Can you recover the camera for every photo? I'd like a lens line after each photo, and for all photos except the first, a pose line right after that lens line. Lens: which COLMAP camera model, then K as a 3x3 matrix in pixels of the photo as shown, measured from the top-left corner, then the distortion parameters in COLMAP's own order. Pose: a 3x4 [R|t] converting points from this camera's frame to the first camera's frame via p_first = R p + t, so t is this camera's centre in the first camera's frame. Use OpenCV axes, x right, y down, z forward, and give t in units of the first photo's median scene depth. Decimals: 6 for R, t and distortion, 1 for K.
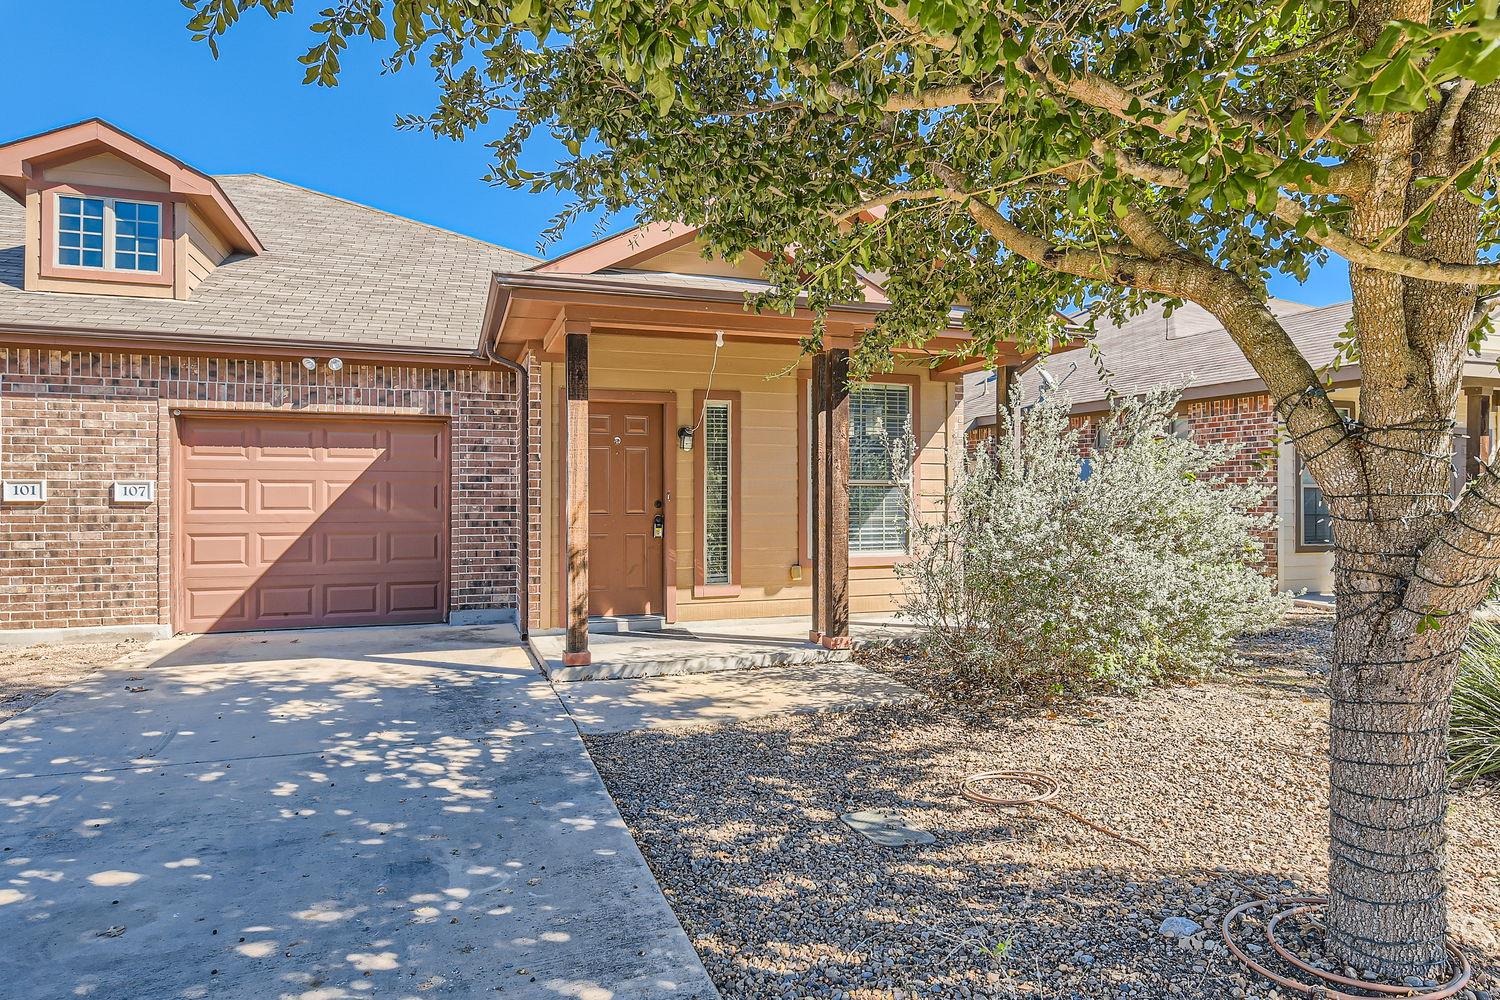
lens RADIAL K [[865.8, 0, 753.4], [0, 865.8, 500.0], [0, 0, 1]] dist [-0.001127, -0.001668]
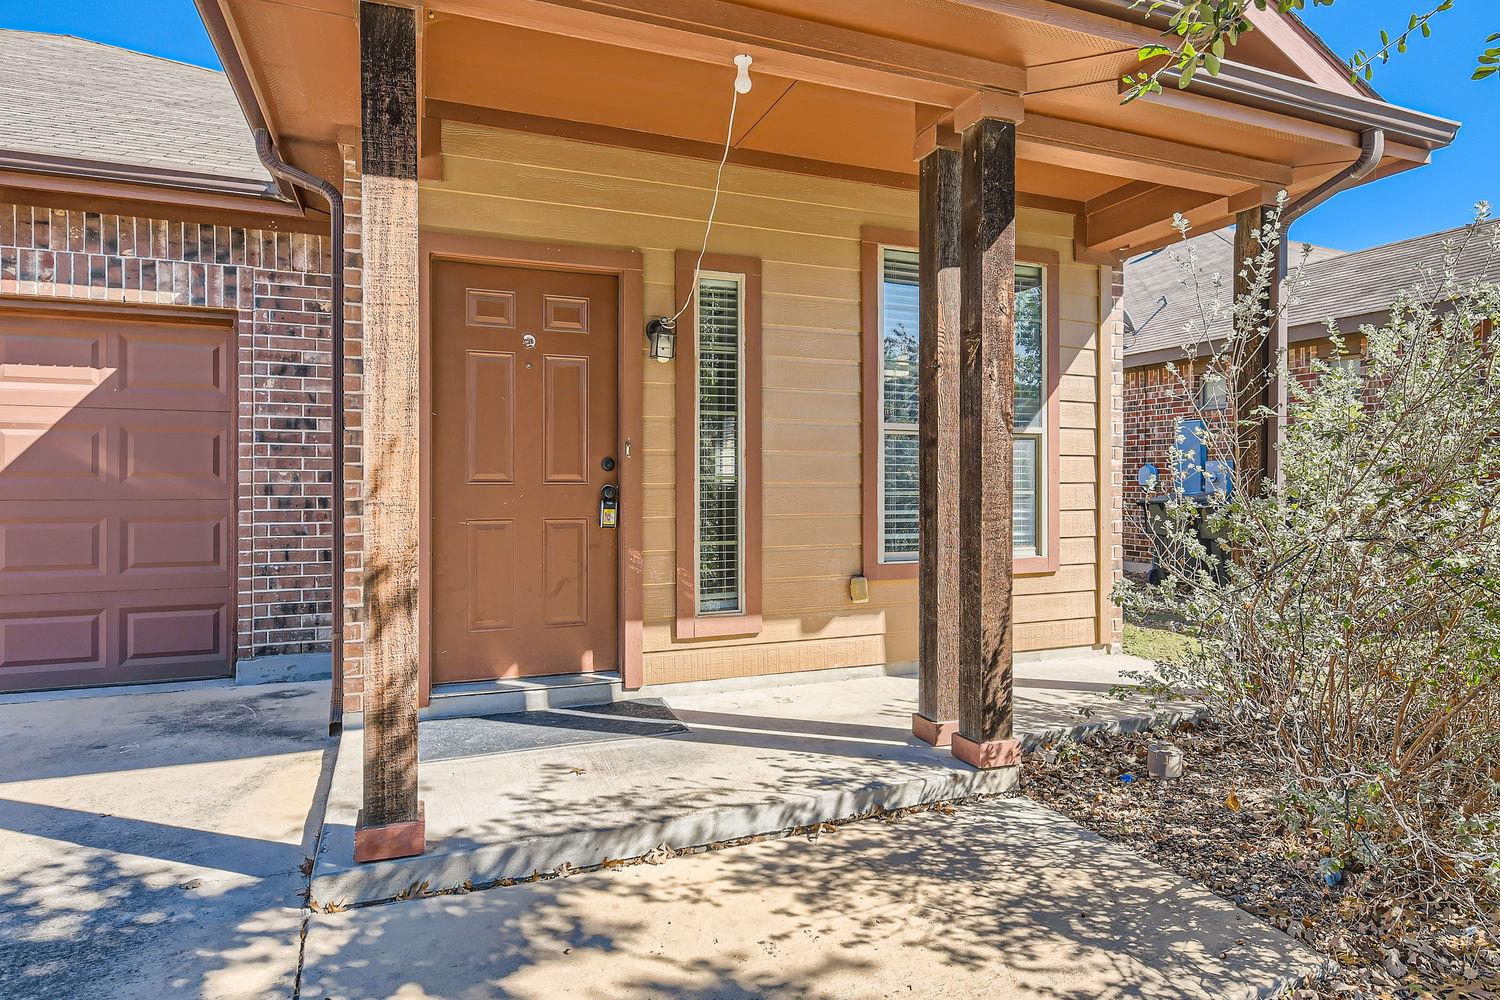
lens RADIAL K [[865.8, 0, 776.8], [0, 865.8, 478.3], [0, 0, 1]] dist [-0.001127, -0.001668]
pose [[0.998001, 0.001144, 0.063191, -0.039992], [-0.000528, 0.999952, -0.009758, 0.018384], [-0.063199, 0.009705, 0.997954, 0.460267]]
